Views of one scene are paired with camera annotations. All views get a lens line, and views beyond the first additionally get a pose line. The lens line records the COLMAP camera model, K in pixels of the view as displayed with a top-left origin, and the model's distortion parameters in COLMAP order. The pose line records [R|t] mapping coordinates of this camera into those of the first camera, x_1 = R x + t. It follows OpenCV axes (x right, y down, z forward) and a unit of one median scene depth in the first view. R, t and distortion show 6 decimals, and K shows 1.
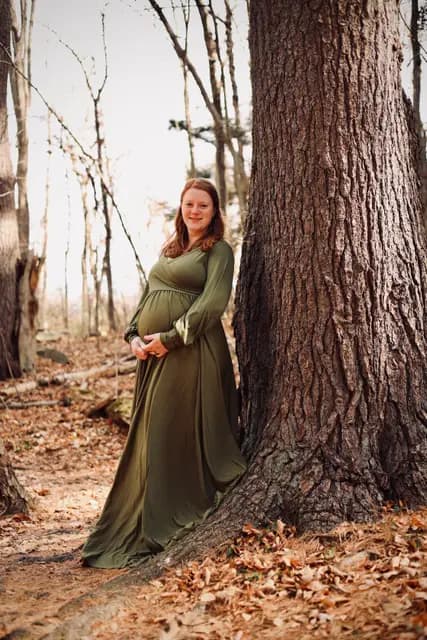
lens RADIAL K [[903.3, 0, 216.2], [0, 903.3, 324.0], [0, 0, 1]] dist [0.083341, -0.365088]
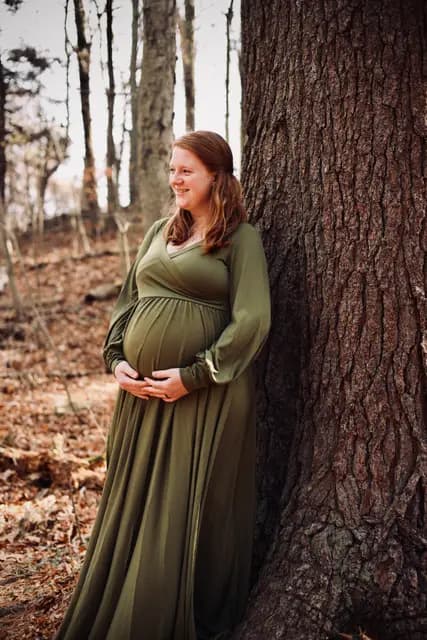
lens RADIAL K [[903.3, 0, 216.2], [0, 903.3, 324.0], [0, 0, 1]] dist [0.083341, -0.365088]
pose [[0.933721, 0.018283, 0.357534, -0.276846], [-0.036914, 0.998289, 0.045354, -0.049095], [-0.356093, -0.055546, 0.932798, 0.373964]]
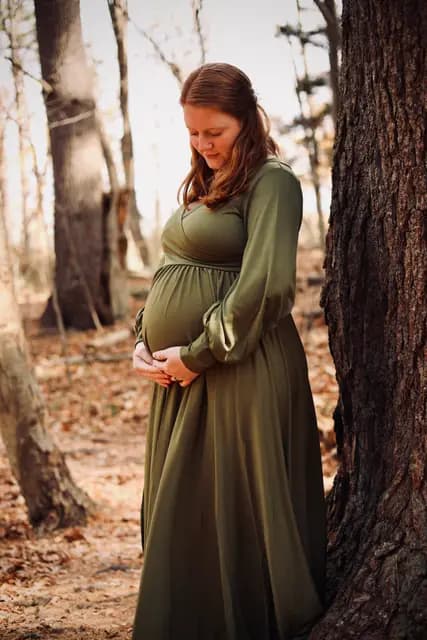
lens RADIAL K [[903.3, 0, 216.2], [0, 903.3, 324.0], [0, 0, 1]] dist [0.083341, -0.365088]
pose [[0.989353, -0.039149, -0.140173, 0.036773], [0.051470, 0.995018, 0.085379, -0.046583], [0.136132, -0.091685, 0.986439, 0.460180]]
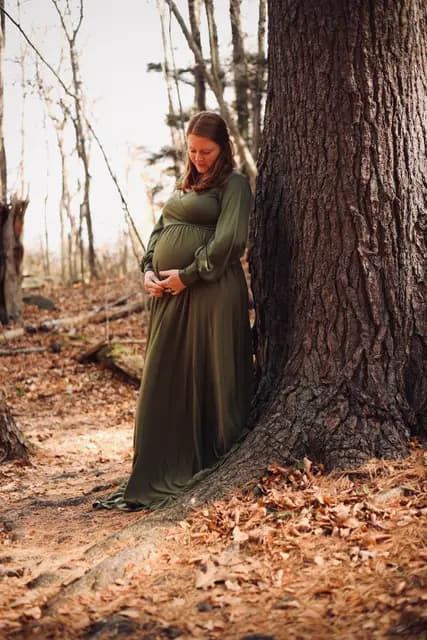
lens RADIAL K [[903.3, 0, 216.2], [0, 903.3, 324.0], [0, 0, 1]] dist [0.083341, -0.365088]
pose [[0.999600, -0.014192, 0.024478, -0.045741], [0.012741, 0.998208, 0.058475, 0.013478], [-0.025264, -0.058139, 0.997989, 0.036370]]
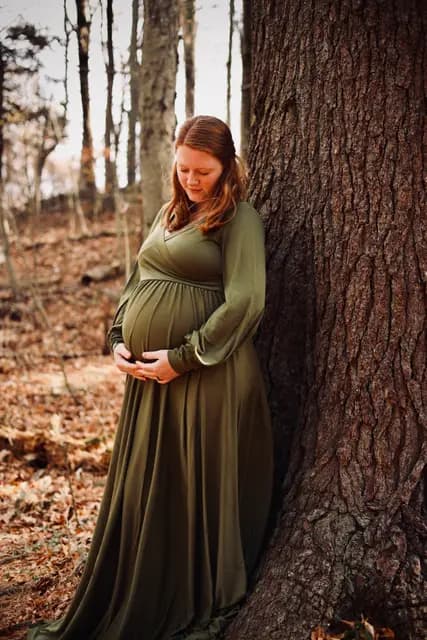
lens RADIAL K [[903.3, 0, 216.2], [0, 903.3, 324.0], [0, 0, 1]] dist [0.083341, -0.365088]
pose [[0.931209, 0.027743, 0.363428, -0.280867], [-0.054316, 0.996528, 0.063101, -0.047076], [-0.360415, -0.078500, 0.929483, 0.386561]]
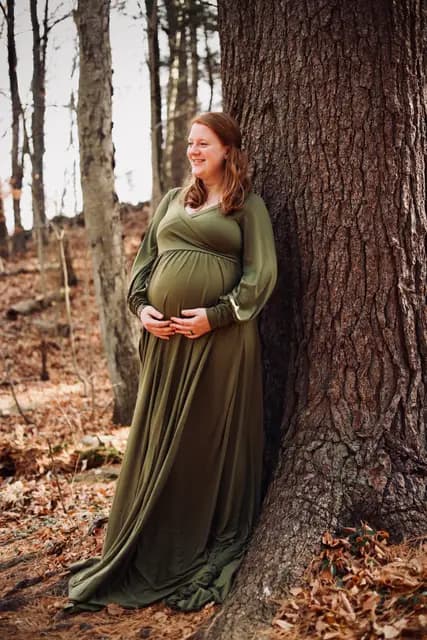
lens RADIAL K [[903.3, 0, 216.2], [0, 903.3, 324.0], [0, 0, 1]] dist [0.083341, -0.365088]
pose [[0.887400, -0.001099, 0.460998, -0.415724], [-0.006139, 0.999880, 0.014201, 0.017706], [-0.460958, -0.015432, 0.887288, 0.301973]]
